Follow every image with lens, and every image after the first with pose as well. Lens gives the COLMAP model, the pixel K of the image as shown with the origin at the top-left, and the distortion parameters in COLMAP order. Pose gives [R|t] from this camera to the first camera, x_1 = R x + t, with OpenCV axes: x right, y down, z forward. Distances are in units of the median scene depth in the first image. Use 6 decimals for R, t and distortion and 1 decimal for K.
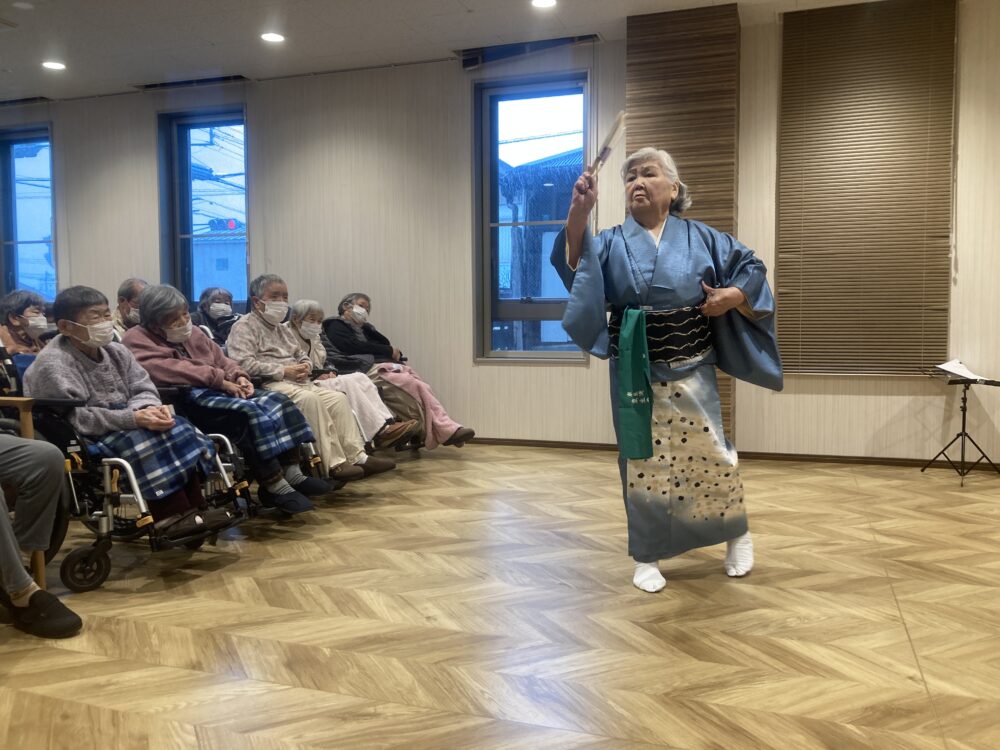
lens RADIAL K [[833.9, 0, 511.1], [0, 833.9, 379.9], [0, 0, 1]] dist [0.005466, 0.016498]
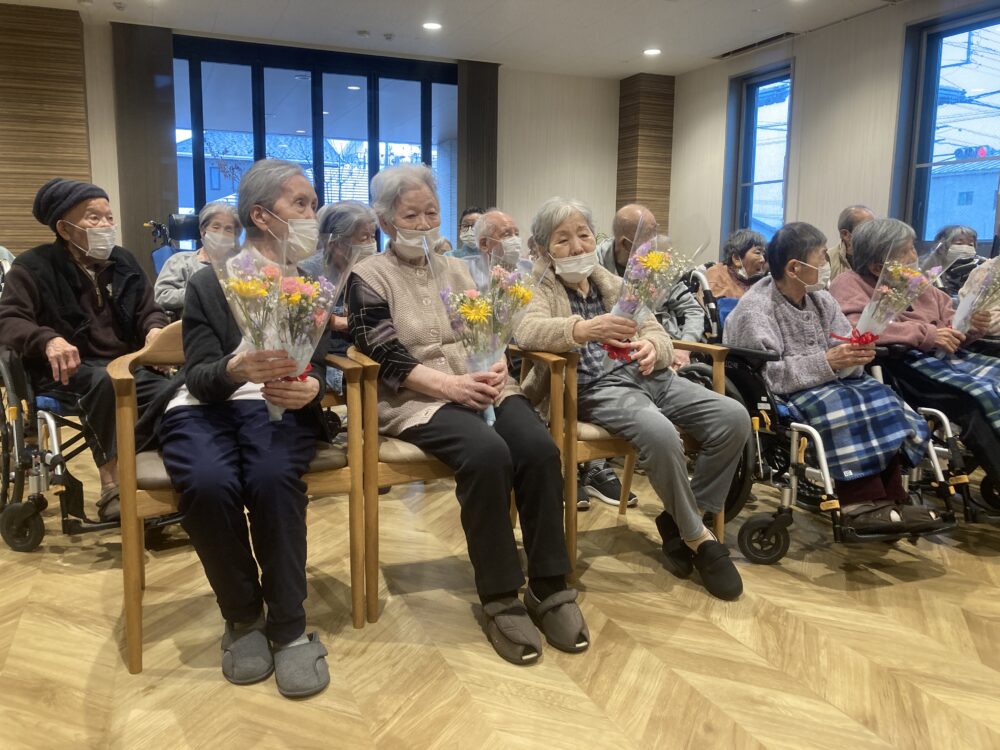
lens RADIAL K [[833.9, 0, 511.1], [0, 833.9, 379.9], [0, 0, 1]] dist [0.005466, 0.016498]
pose [[0.683073, 0.109825, -0.722045, -0.061808], [-0.057351, 0.993642, 0.096881, -0.017491], [0.728095, -0.024767, 0.685029, 0.185584]]
